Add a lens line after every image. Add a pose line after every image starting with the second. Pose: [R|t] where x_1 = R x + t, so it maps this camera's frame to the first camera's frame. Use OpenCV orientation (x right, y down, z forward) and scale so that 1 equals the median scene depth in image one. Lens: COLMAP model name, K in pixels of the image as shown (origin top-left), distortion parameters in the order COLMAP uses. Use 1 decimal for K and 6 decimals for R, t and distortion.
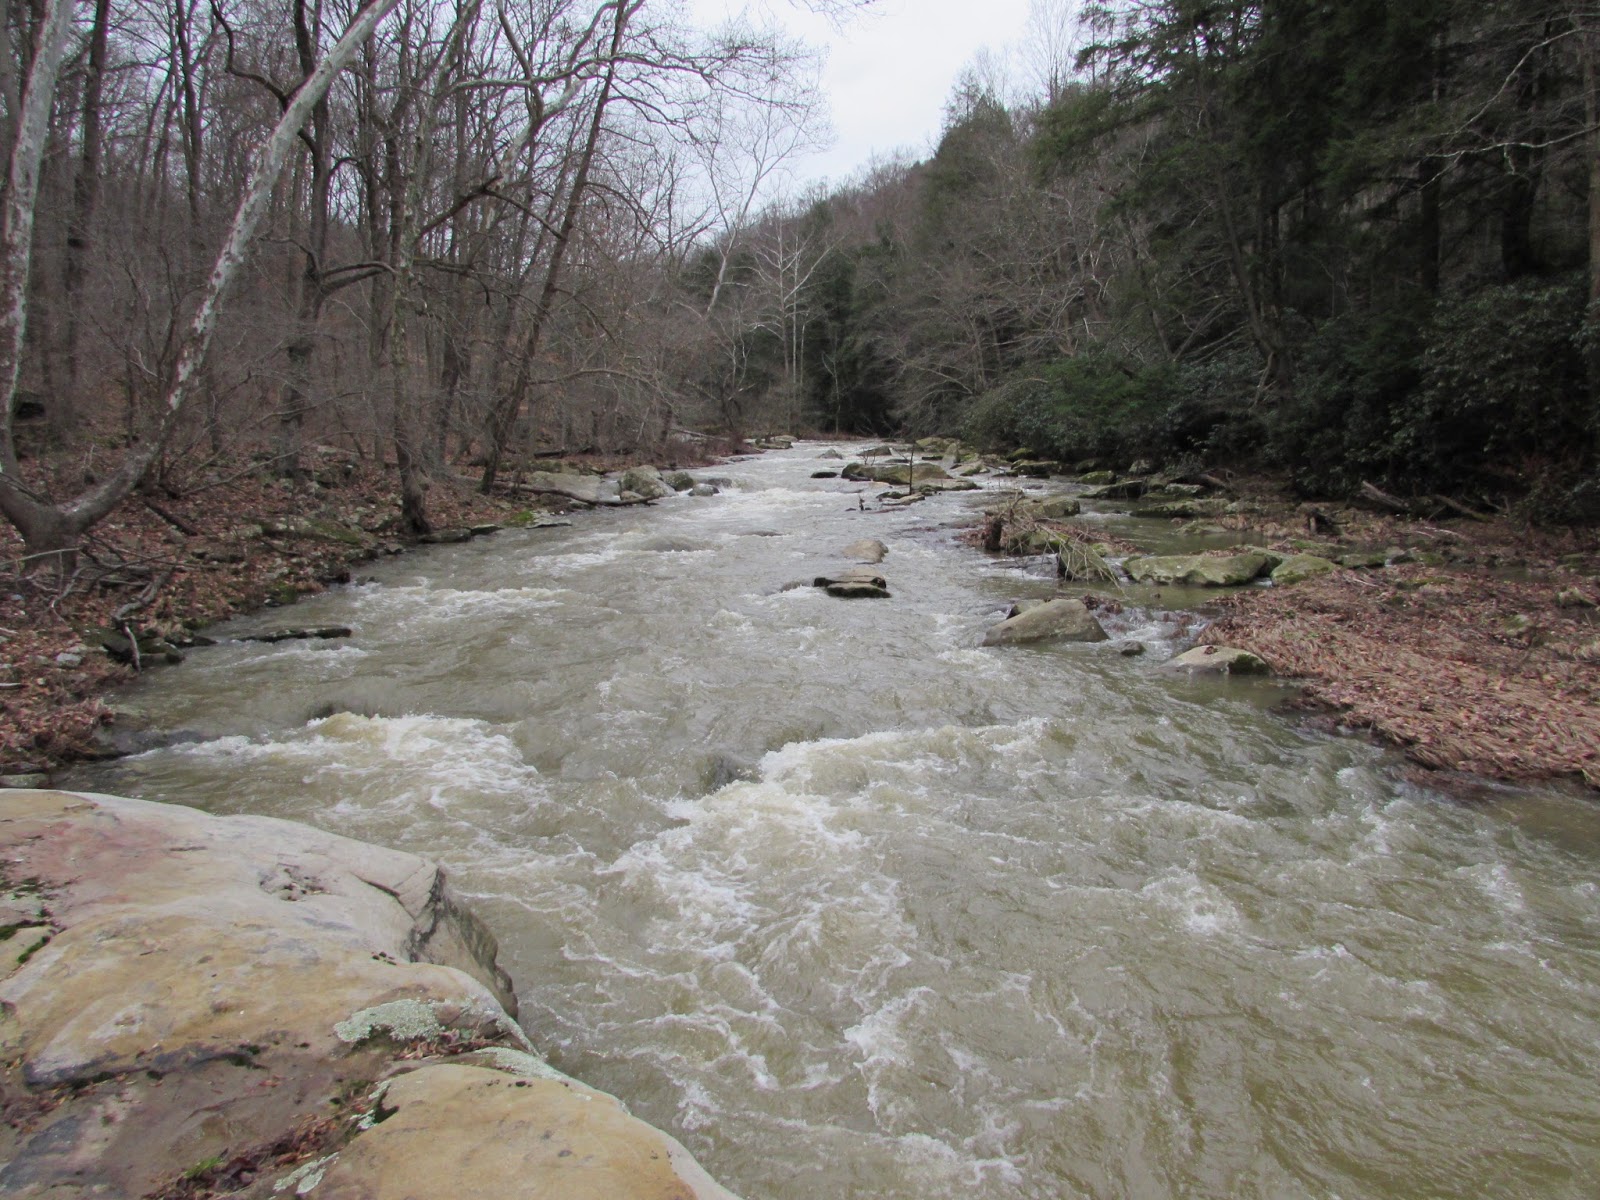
lens RADIAL K [[1111.9, 0, 800.0], [0, 1111.9, 600.0], [0, 0, 1]] dist [-0.051456, 0.027794]
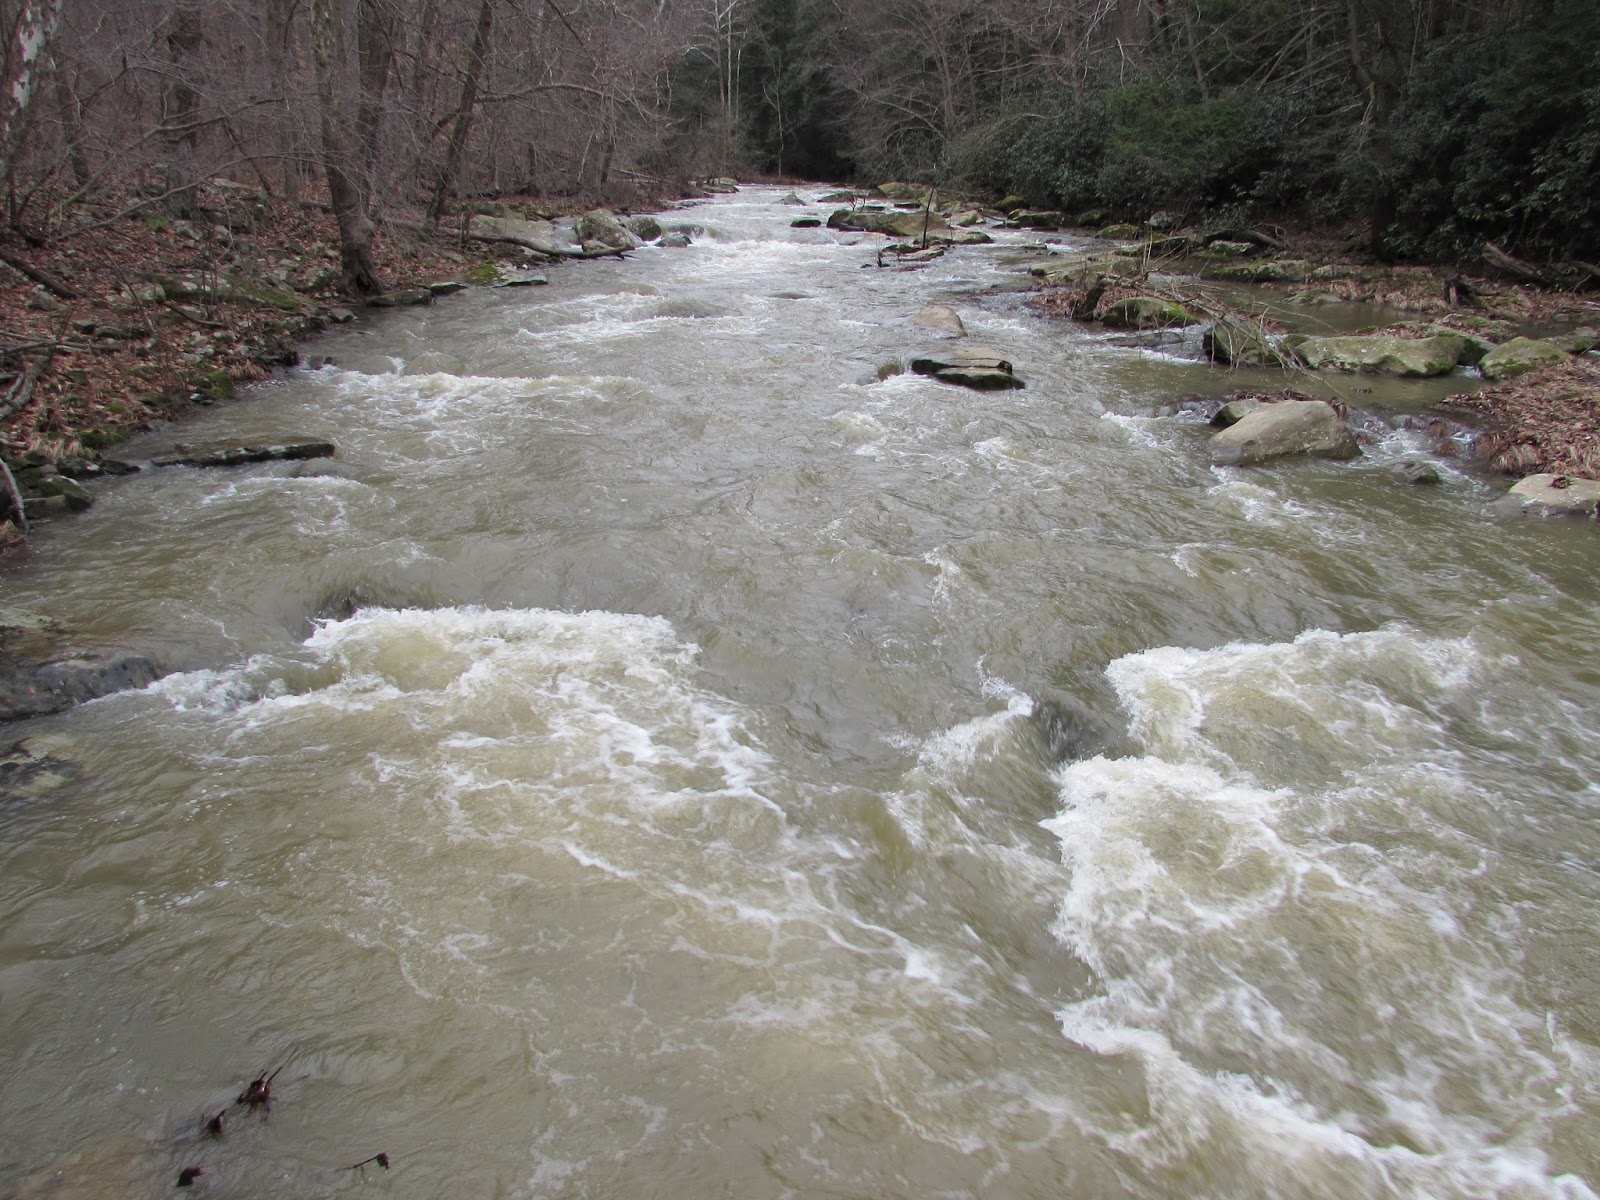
lens RADIAL K [[1111.9, 0, 800.0], [0, 1111.9, 600.0], [0, 0, 1]] dist [-0.051456, 0.027794]
pose [[0.996870, -0.012379, 0.078080, -0.100578], [-0.004609, 0.976883, 0.213723, -0.016344], [-0.078921, -0.213414, 0.973769, 0.165863]]
